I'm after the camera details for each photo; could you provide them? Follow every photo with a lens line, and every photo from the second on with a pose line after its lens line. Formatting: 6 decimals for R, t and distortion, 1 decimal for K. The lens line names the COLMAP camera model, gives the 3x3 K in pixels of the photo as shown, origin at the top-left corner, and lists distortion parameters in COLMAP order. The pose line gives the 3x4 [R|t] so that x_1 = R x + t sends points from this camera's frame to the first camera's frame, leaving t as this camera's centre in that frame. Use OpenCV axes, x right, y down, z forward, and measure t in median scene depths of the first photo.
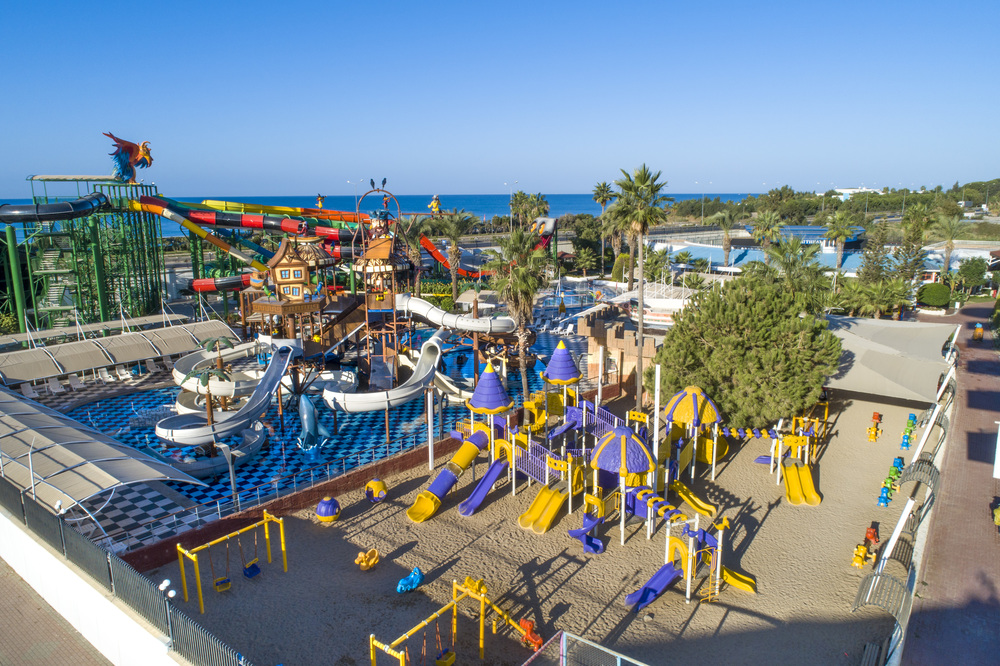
lens RADIAL K [[676.1, 0, 492.7], [0, 676.1, 336.8], [0, 0, 1]] dist [-0.002405, -0.000898]
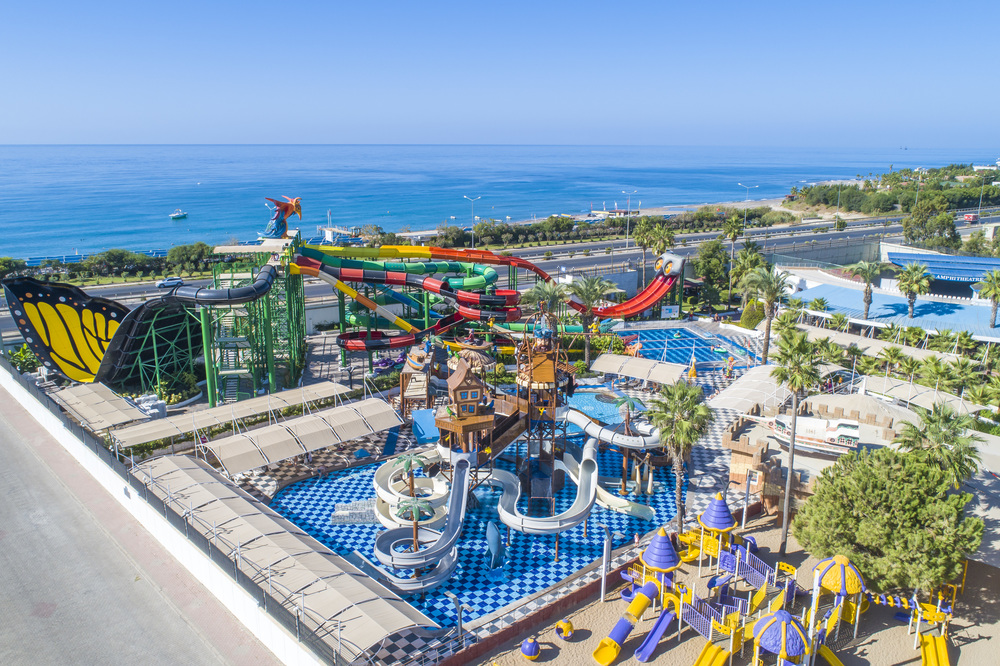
lens RADIAL K [[717.4, 0, 505.5], [0, 717.4, 367.3], [0, 0, 1]] dist [-0.001405, -0.000214]
pose [[0.992102, 0.044636, -0.117225, -0.074667], [-0.037827, 0.997500, 0.059684, -0.160228], [0.119596, -0.054778, 0.991310, -0.133776]]
